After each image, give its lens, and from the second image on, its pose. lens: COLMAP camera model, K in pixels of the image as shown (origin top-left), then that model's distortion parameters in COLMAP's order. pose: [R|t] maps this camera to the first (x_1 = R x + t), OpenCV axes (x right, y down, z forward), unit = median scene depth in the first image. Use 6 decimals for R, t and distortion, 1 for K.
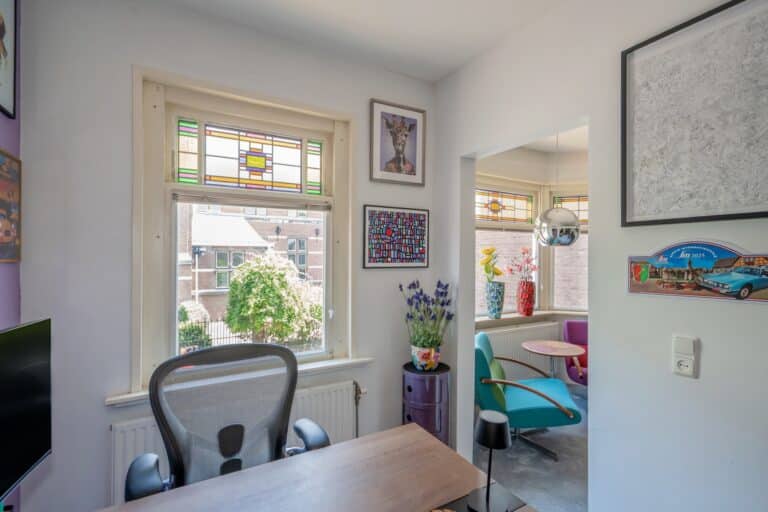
lens RADIAL K [[357.6, 0, 389.3], [0, 357.6, 258.5], [0, 0, 1]] dist [-0.001702, 0.000941]
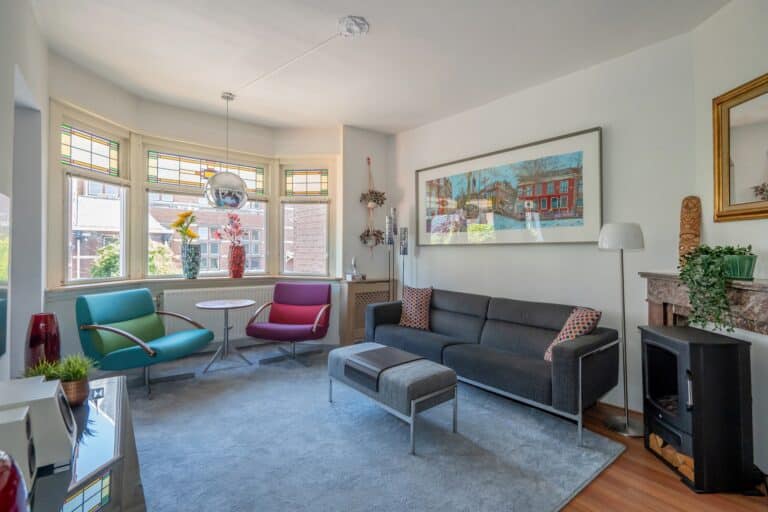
lens RADIAL K [[351.4, 0, 382.3], [0, 351.4, 245.1], [0, 0, 1]] dist [0.000192, 0.000397]
pose [[0.990611, 0.009099, 0.136407, 0.665101], [-0.006514, 0.999791, -0.019386, 0.079501], [-0.136555, 0.018316, 0.990463, -0.091508]]
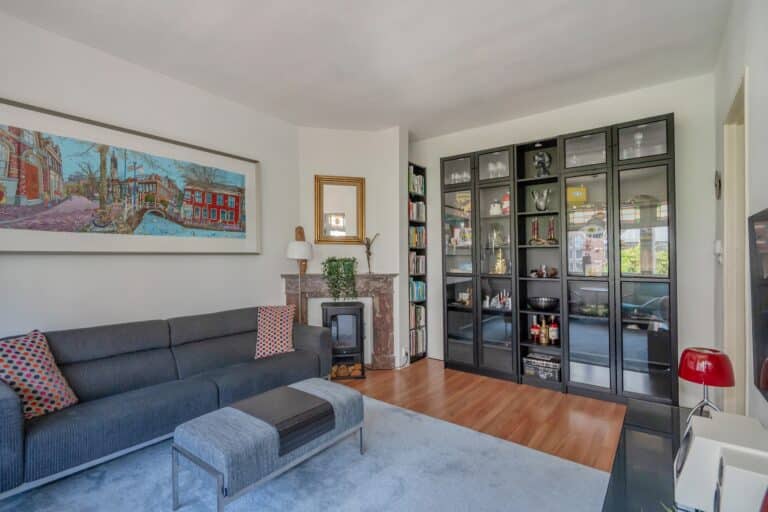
lens RADIAL K [[357.6, 0, 389.3], [0, 357.6, 258.5], [0, 0, 1]] dist [-0.001702, 0.000941]
pose [[-0.372709, -0.003127, 0.927943, 0.233947], [0.004181, 0.999979, 0.005049, 0.067156], [-0.927939, 0.005761, -0.372688, 0.573425]]
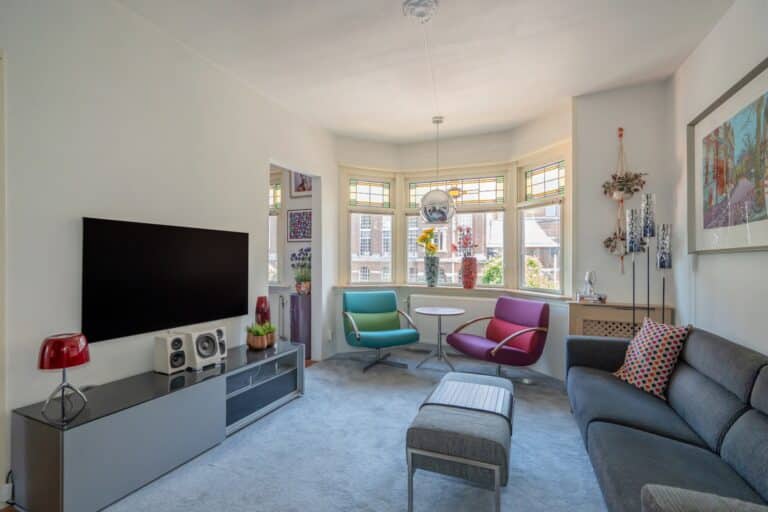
lens RADIAL K [[357.6, 0, 389.3], [0, 357.6, 258.5], [0, 0, 1]] dist [-0.001702, 0.000941]
pose [[0.597525, -0.003824, -0.801841, 1.109514], [-0.008544, 0.999902, -0.011135, 0.081587], [0.801805, 0.013504, 0.597434, 0.149013]]
